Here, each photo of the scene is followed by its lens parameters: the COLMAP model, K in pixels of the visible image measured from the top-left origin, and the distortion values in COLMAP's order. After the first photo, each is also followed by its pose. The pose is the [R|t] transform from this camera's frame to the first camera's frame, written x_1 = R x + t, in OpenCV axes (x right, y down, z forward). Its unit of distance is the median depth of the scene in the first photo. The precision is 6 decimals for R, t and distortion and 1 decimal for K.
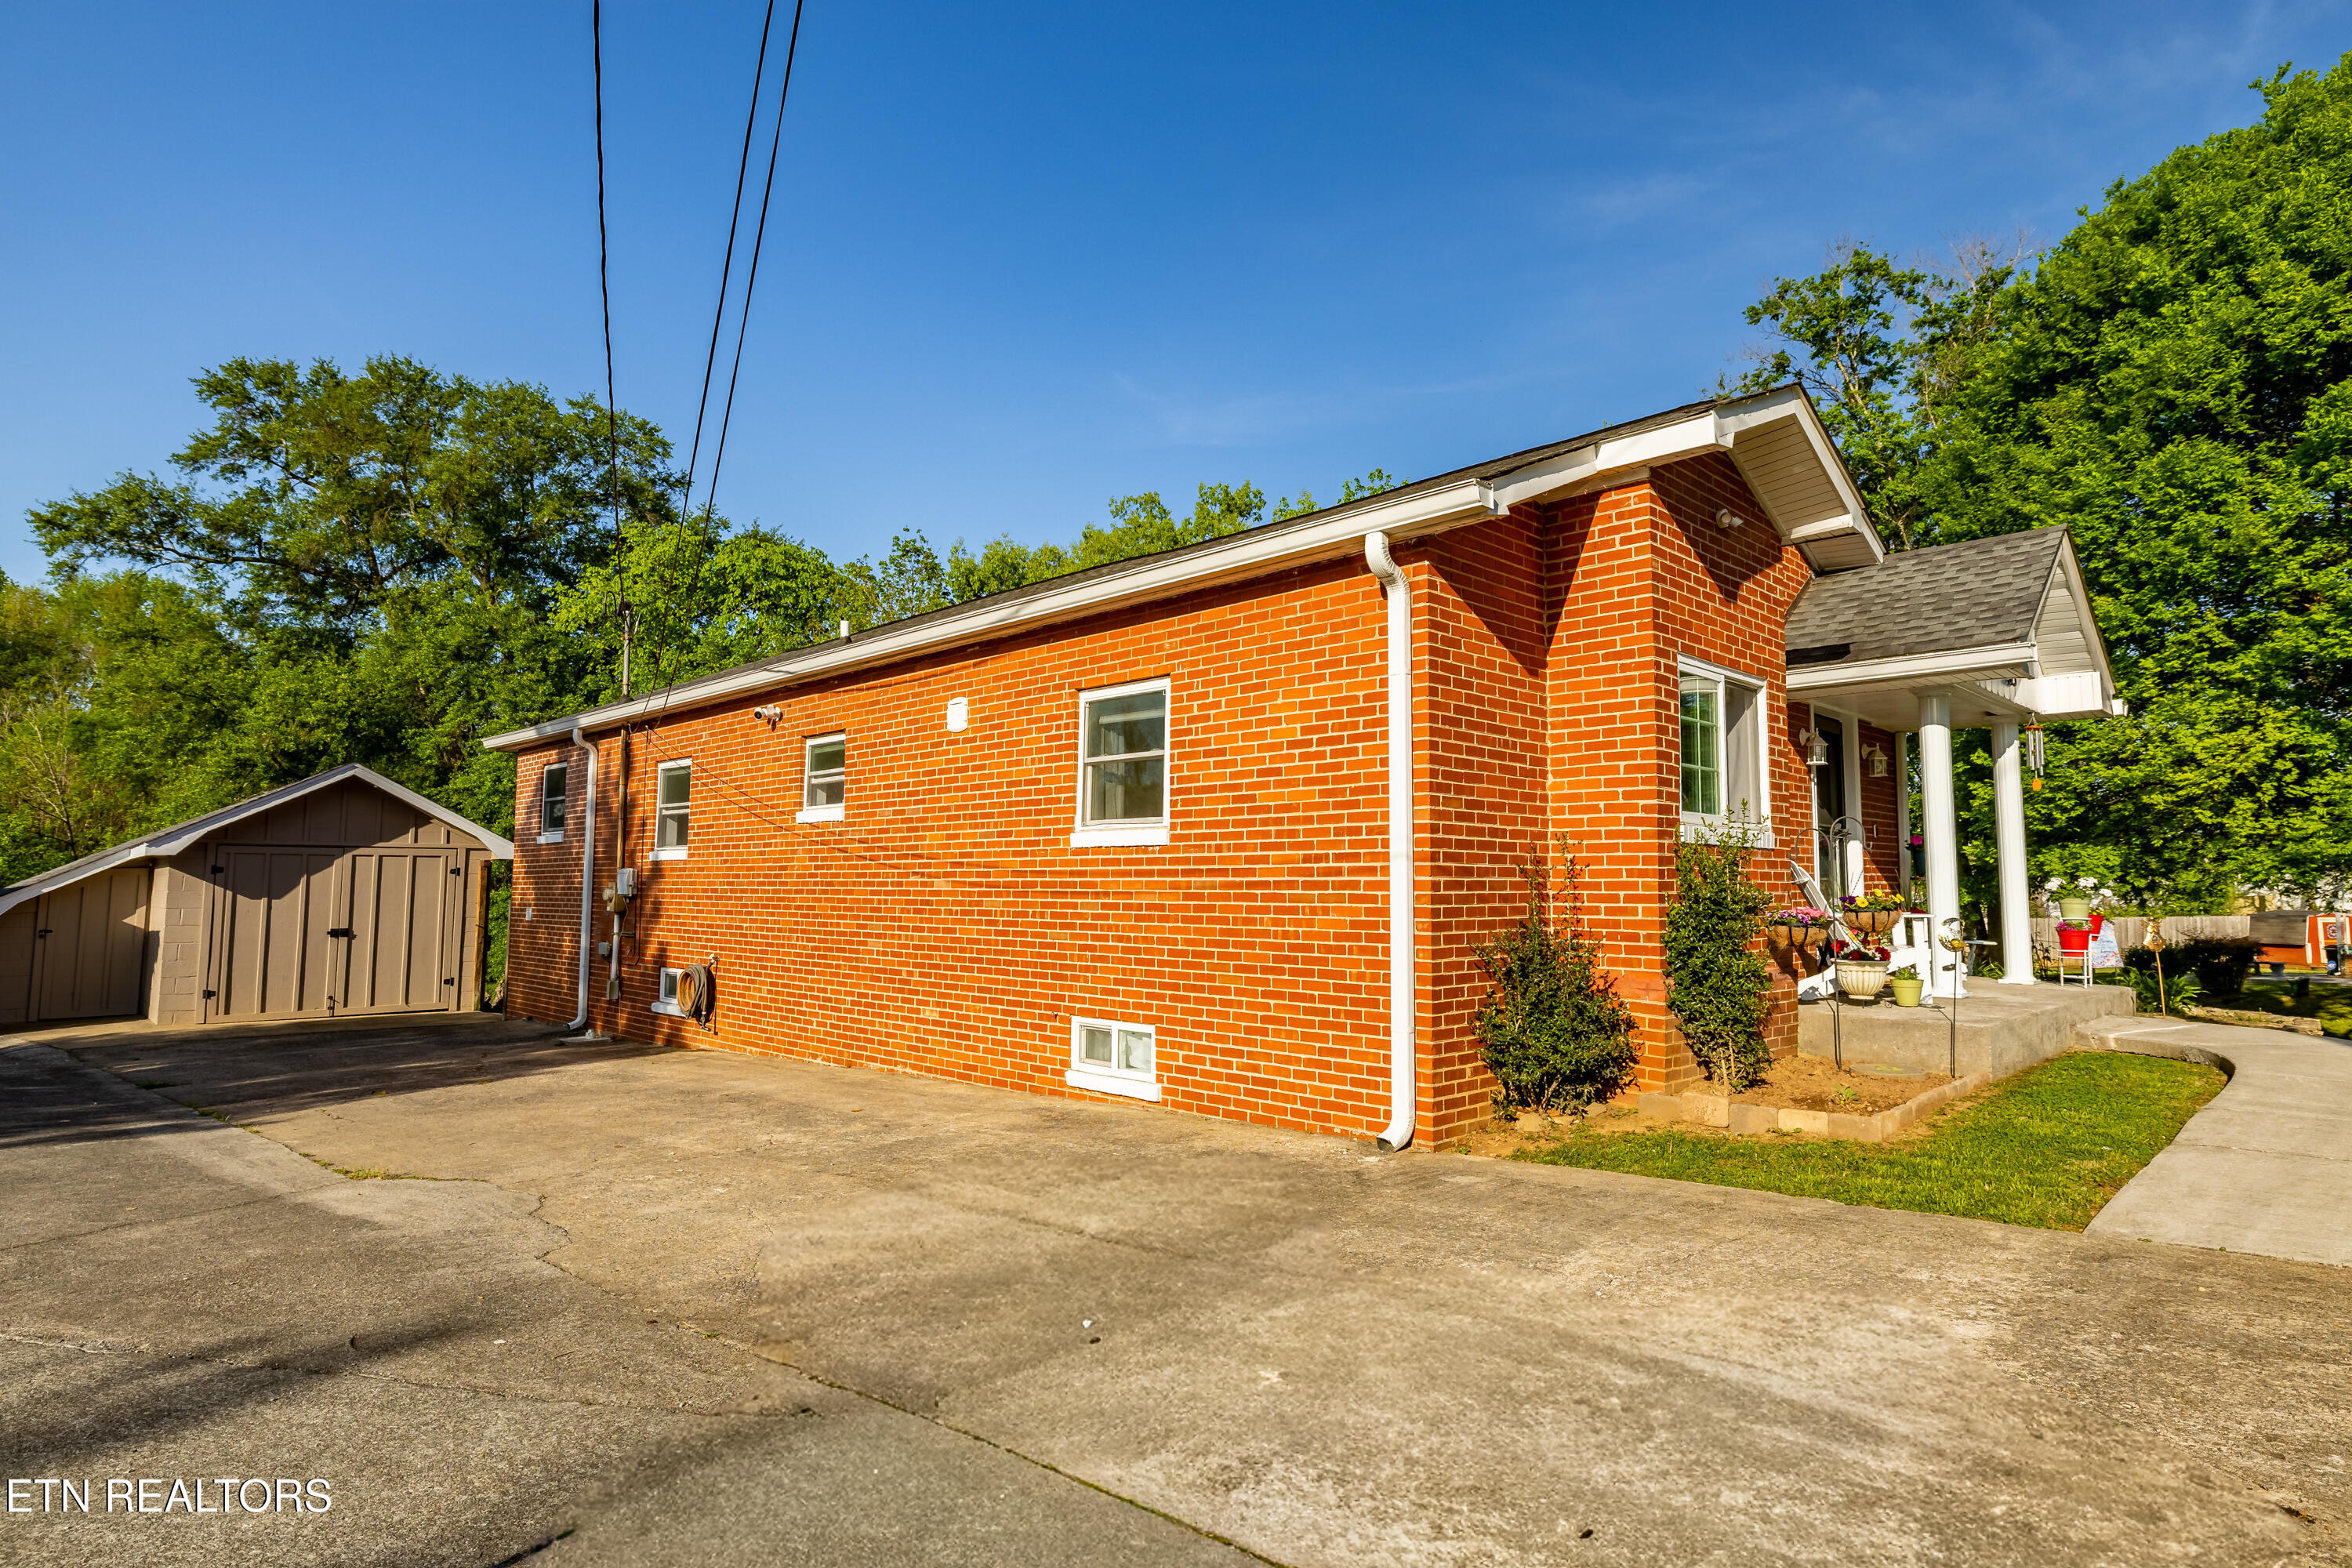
lens RADIAL K [[1231.2, 0, 1173.6], [0, 1231.2, 788.4], [0, 0, 1]] dist [-0.001146, -0.001240]
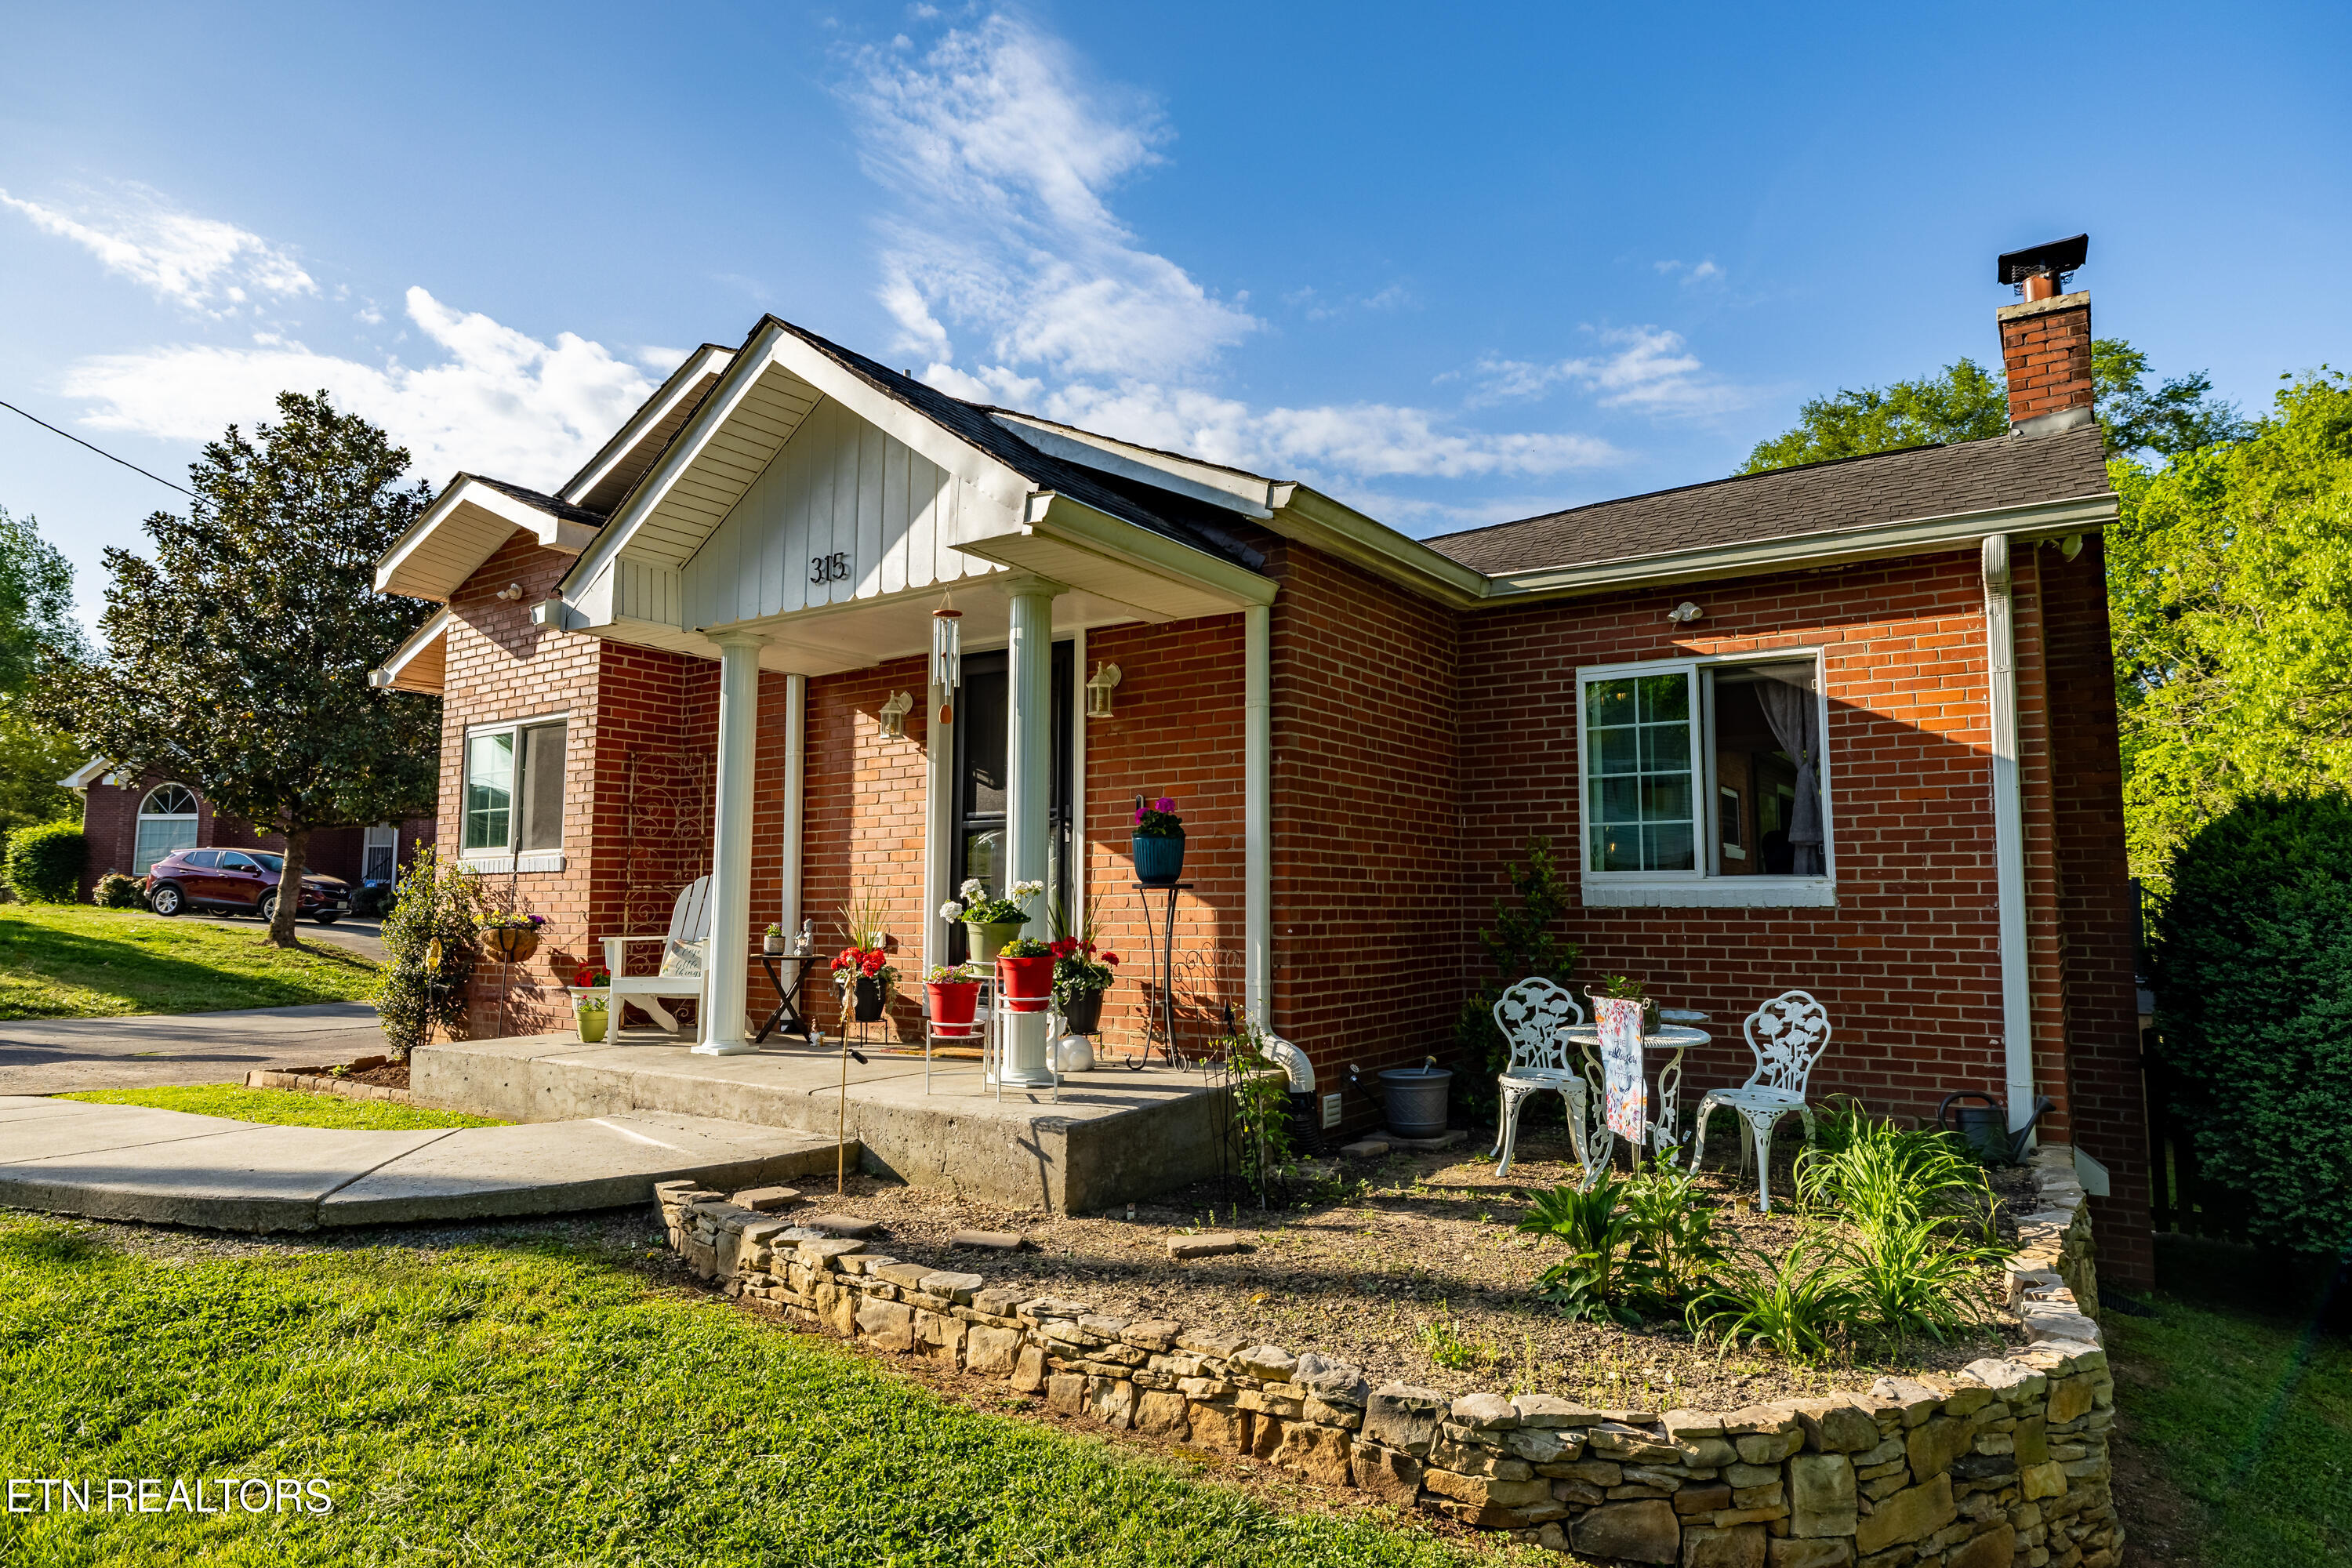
lens RADIAL K [[1333.8, 0, 1191.3], [0, 1333.8, 760.6], [0, 0, 1]] dist [-0.008131, 0.003398]
pose [[0.208107, -0.118409, -0.970912, 0.846938], [0.080688, 0.991340, -0.103605, 0.057602], [0.974772, -0.056780, 0.215859, 0.634912]]
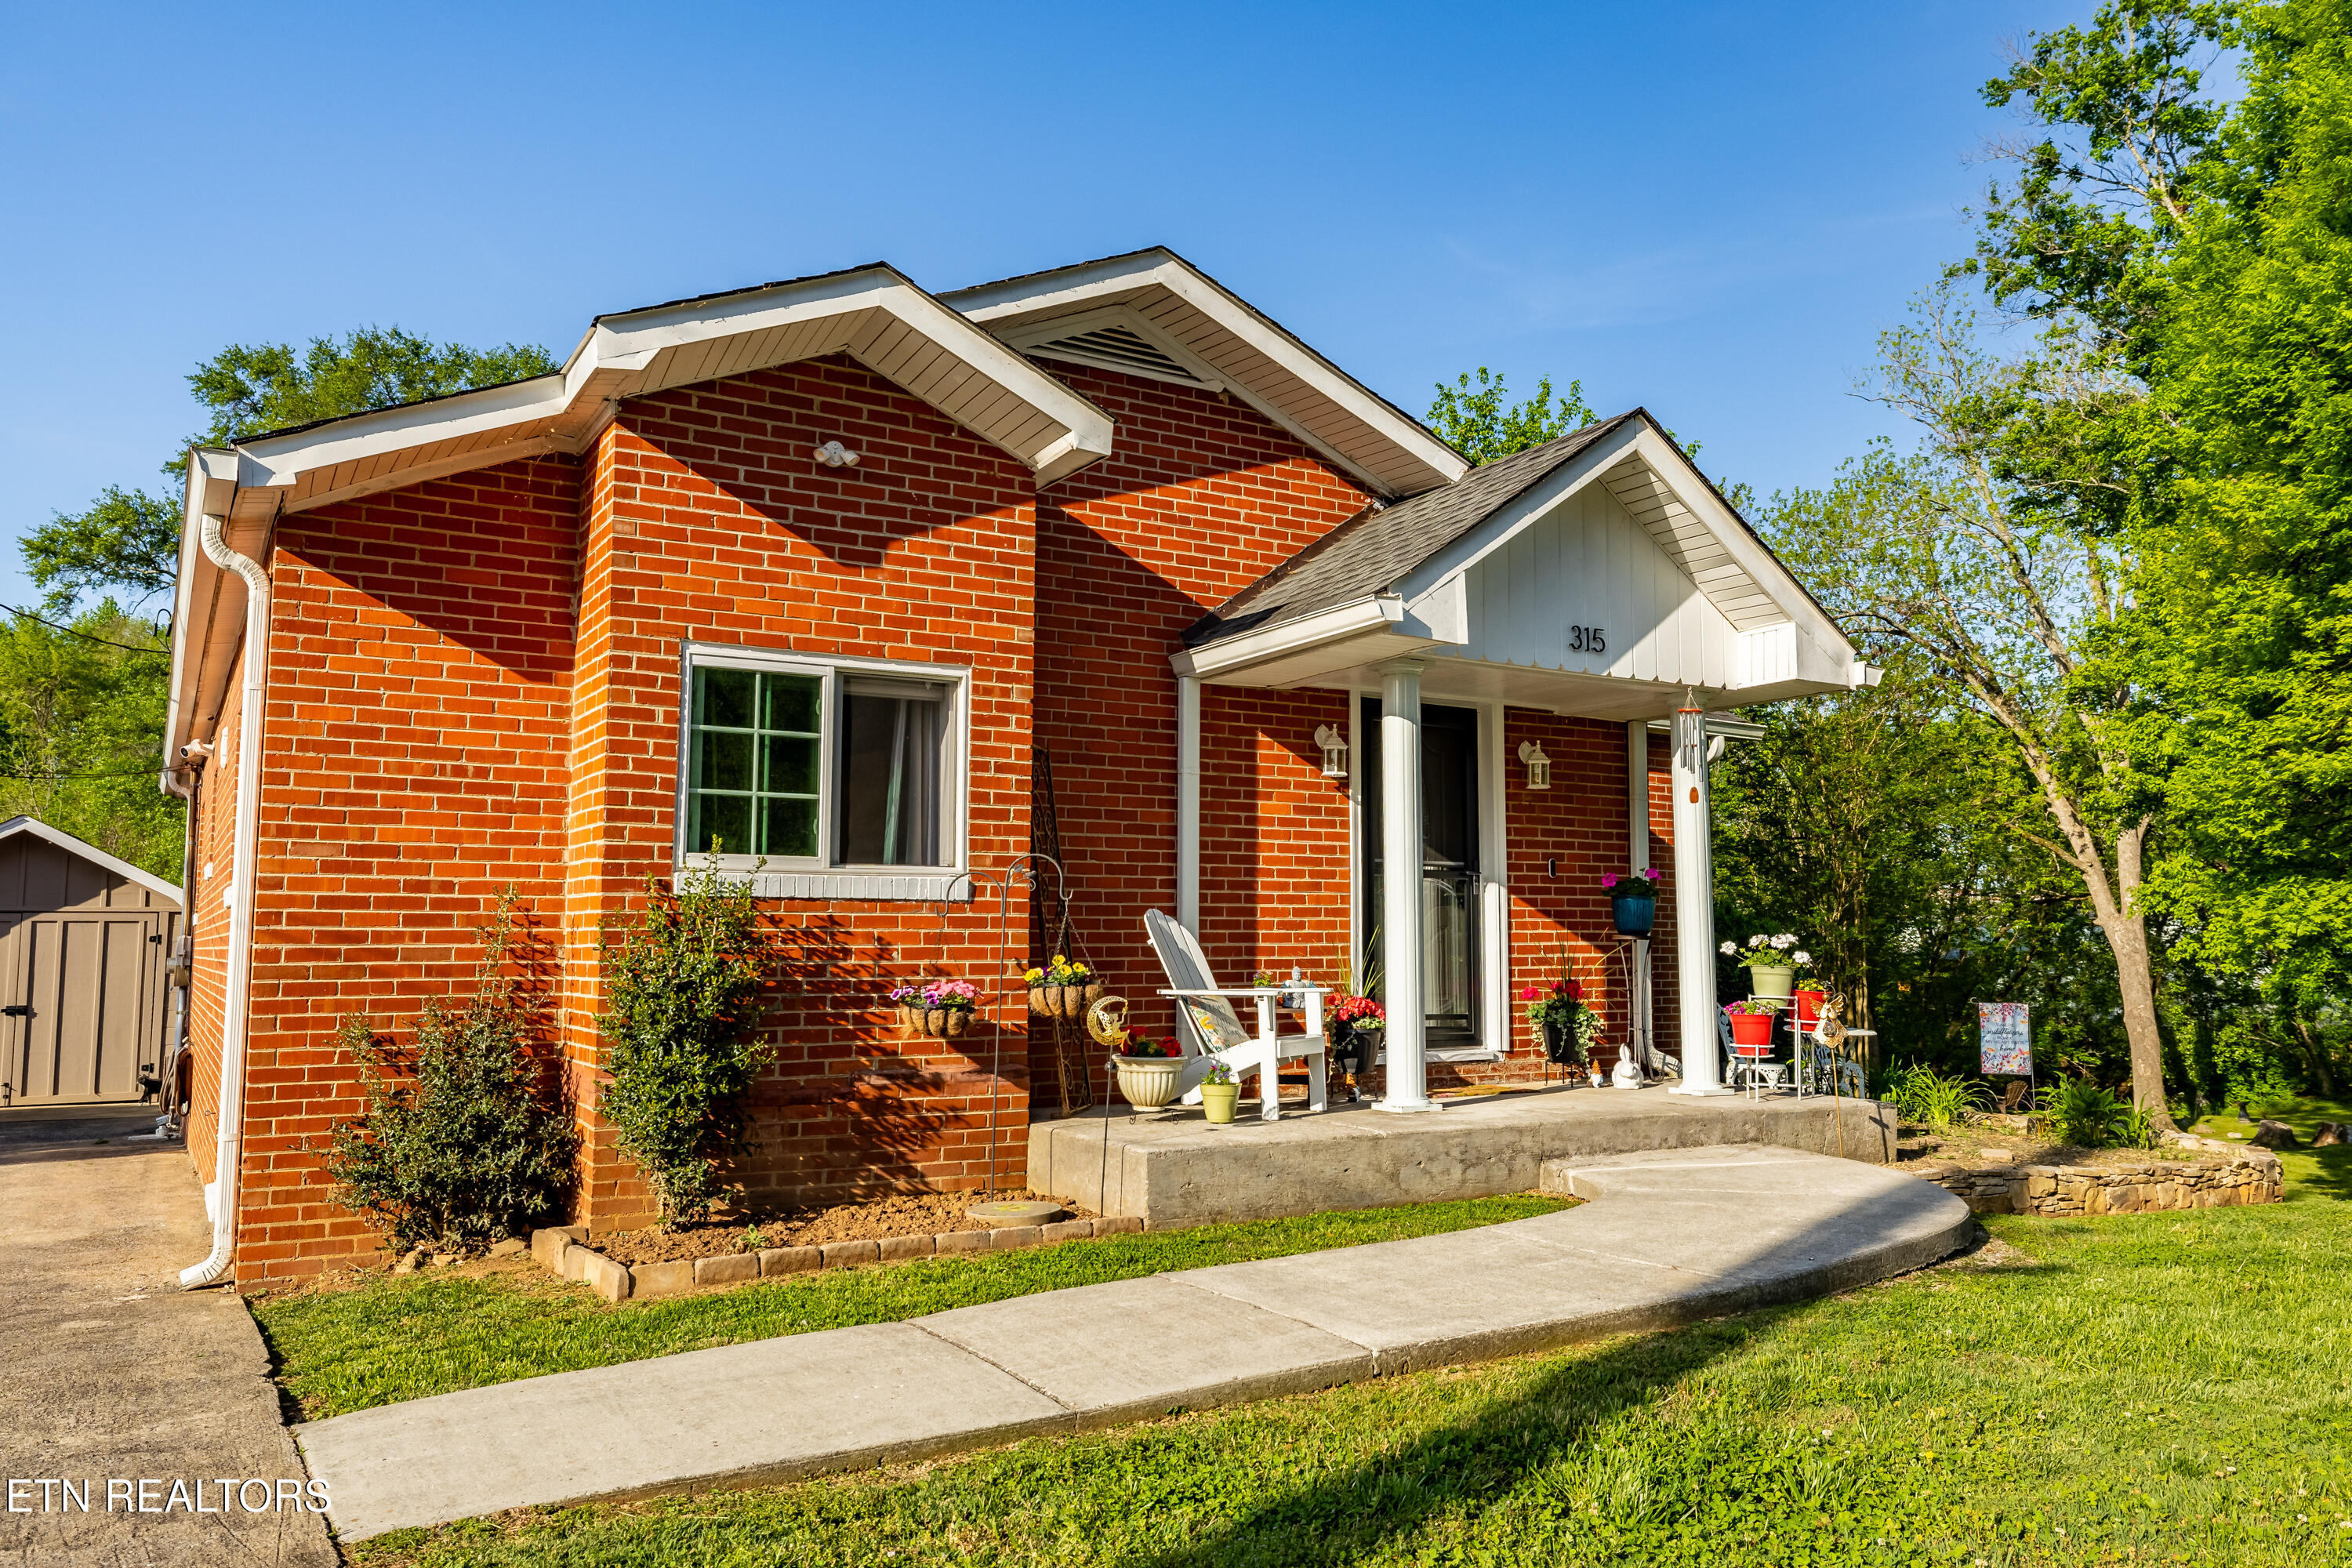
lens RADIAL K [[1659.4, 0, 1164.9], [0, 1659.4, 795.0], [0, 0, 1]] dist [0.005142, -0.007844]
pose [[0.973395, -0.026914, -0.227545, 0.407876], [0.023796, 0.999582, -0.016438, 0.002882], [0.227893, 0.010586, 0.973629, 0.036412]]
